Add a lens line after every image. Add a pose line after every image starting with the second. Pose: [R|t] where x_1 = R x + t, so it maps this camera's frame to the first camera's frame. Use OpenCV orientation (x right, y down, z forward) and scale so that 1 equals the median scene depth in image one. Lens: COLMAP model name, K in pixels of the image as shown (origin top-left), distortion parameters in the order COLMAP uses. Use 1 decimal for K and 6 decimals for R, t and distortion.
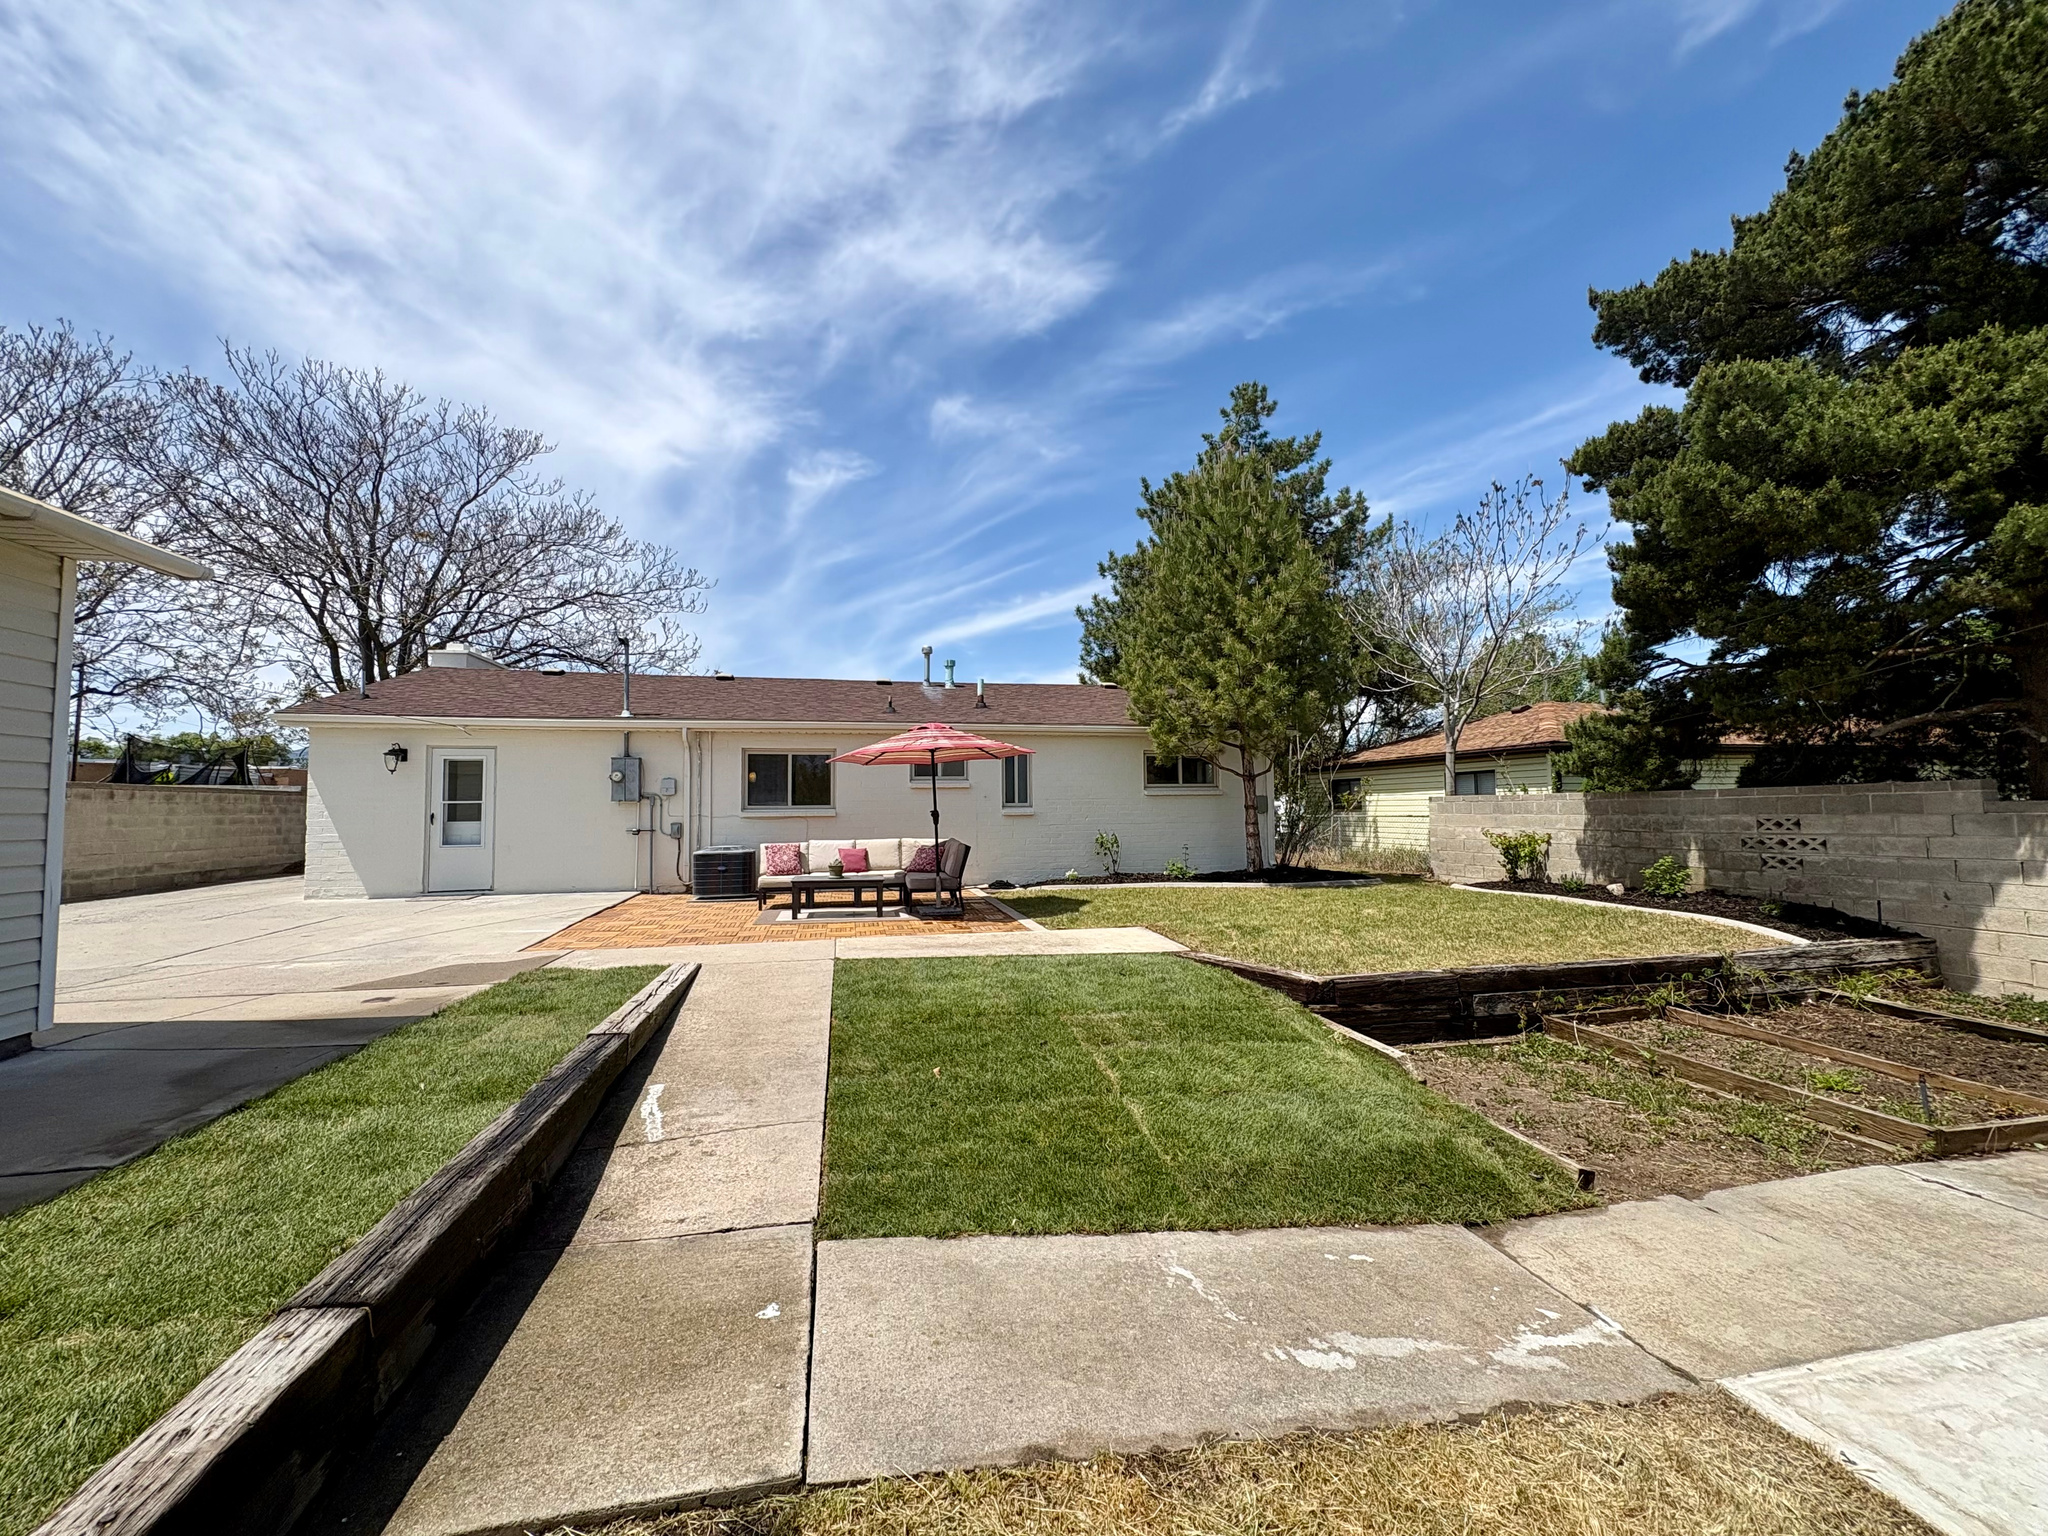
lens RADIAL K [[819.5, 0, 1026.5], [0, 819.5, 765.2], [0, 0, 1]] dist [-0.000493, 0.000324]
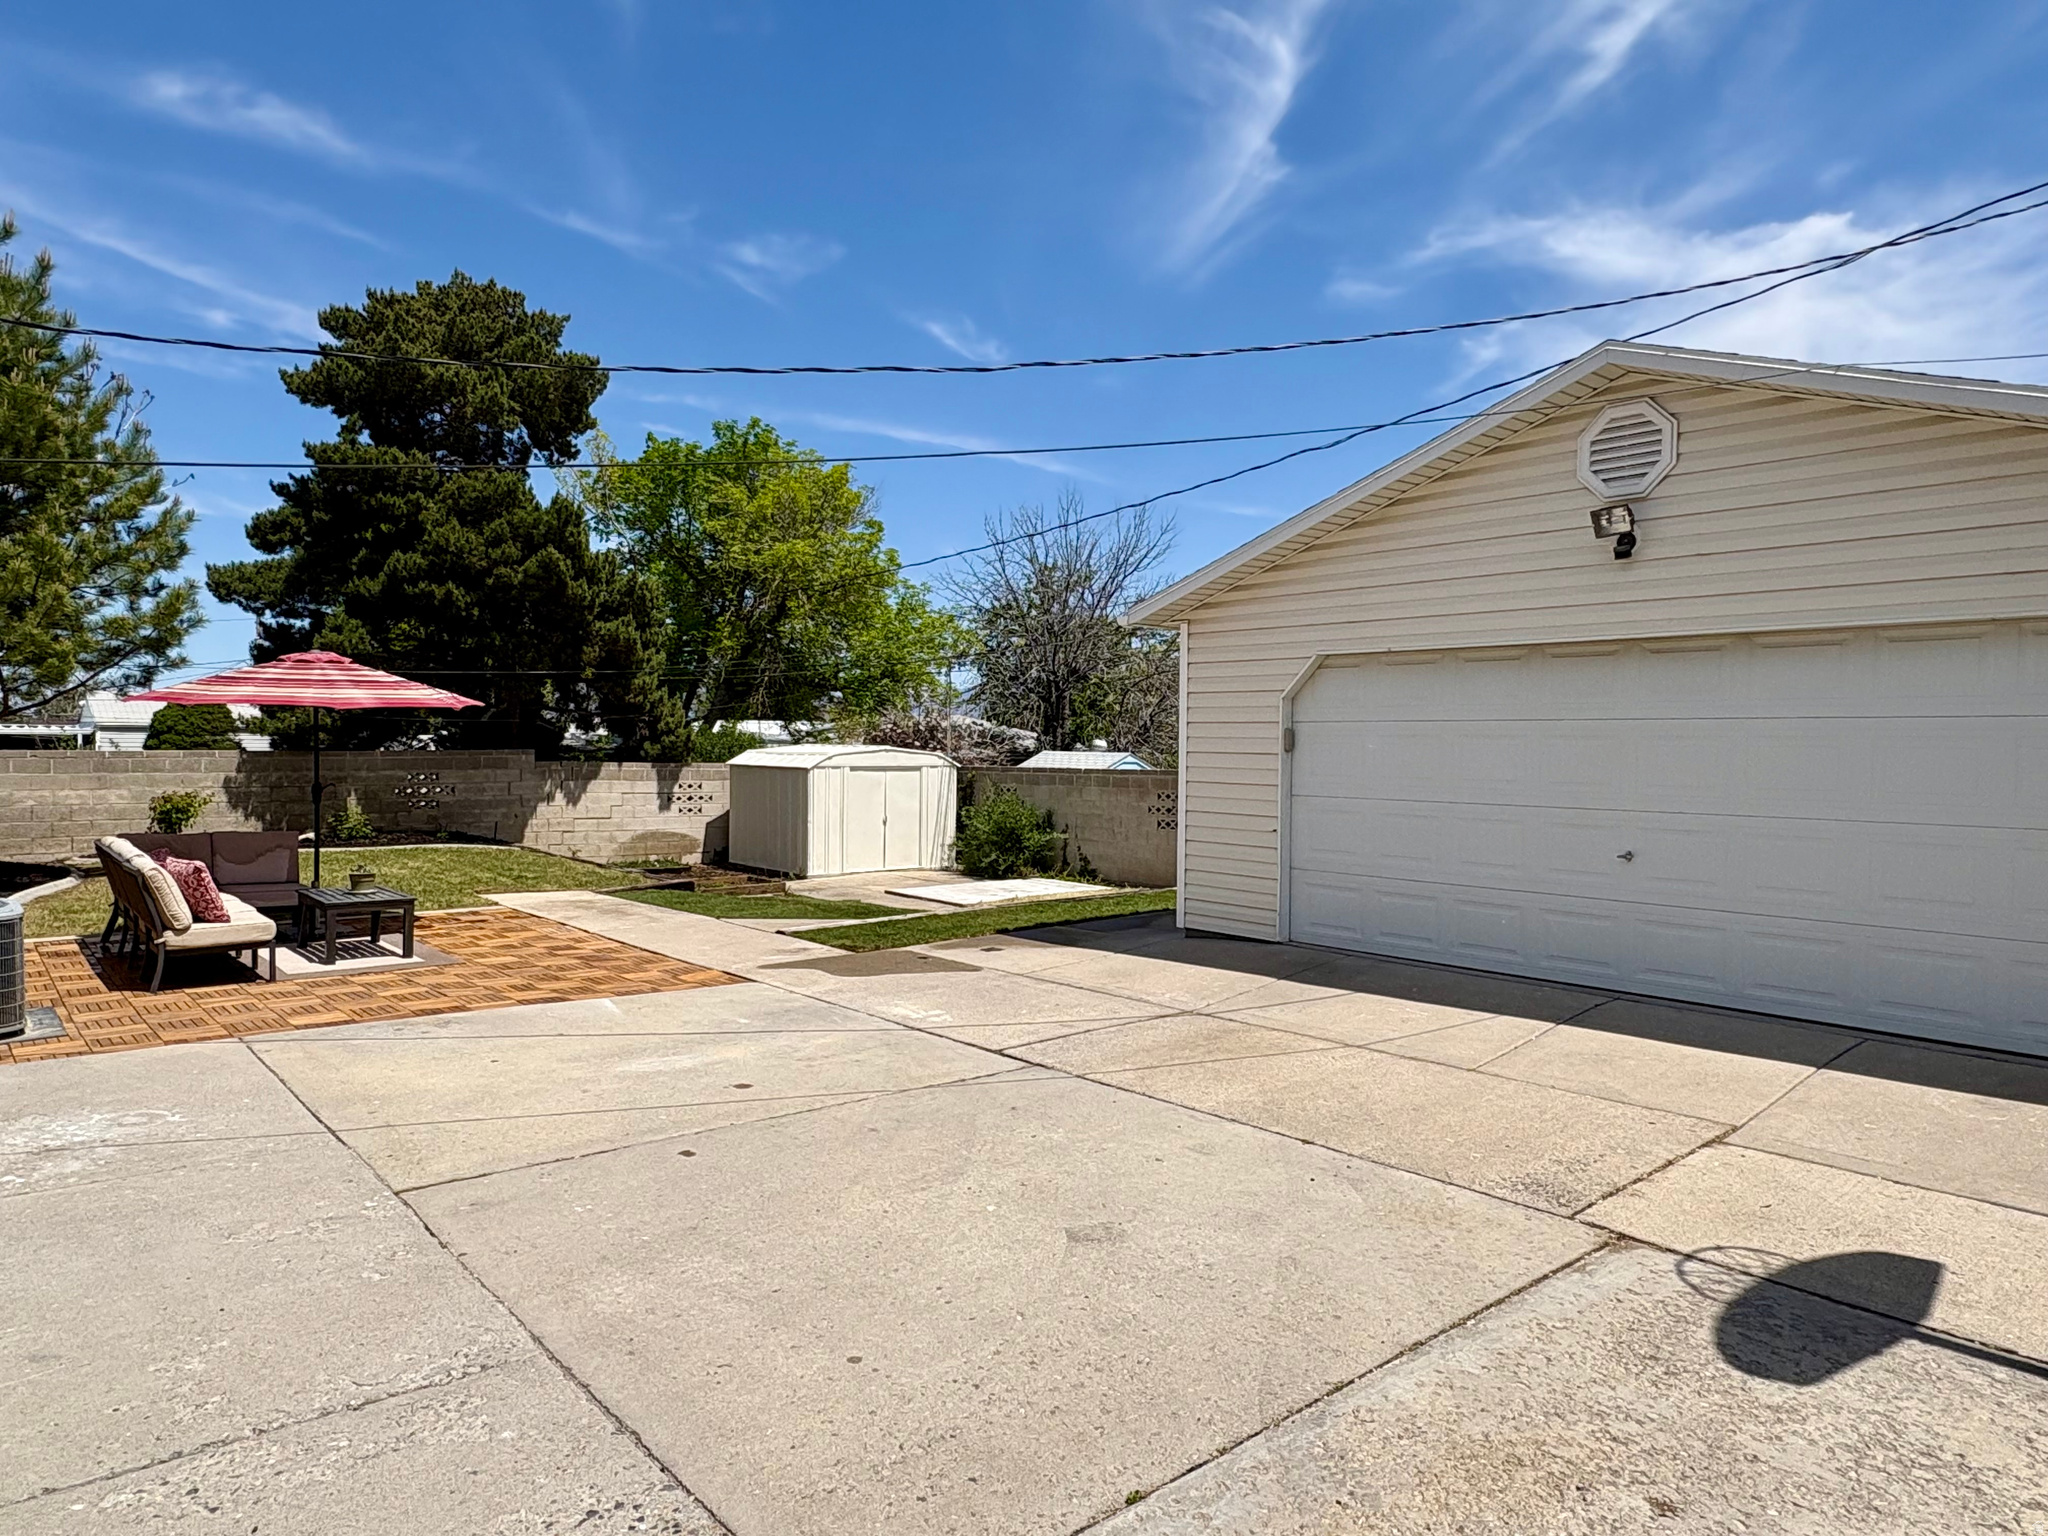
lens RADIAL K [[1297.2, 0, 1021.5], [0, 1297.2, 774.9], [0, 0, 1]] dist [0.006944, 0.001063]
pose [[-0.472448, -0.017187, 0.881191, -1.572541], [-0.052076, 0.998607, -0.008443, 0.034139], [-0.879819, -0.049878, -0.472685, 1.167064]]
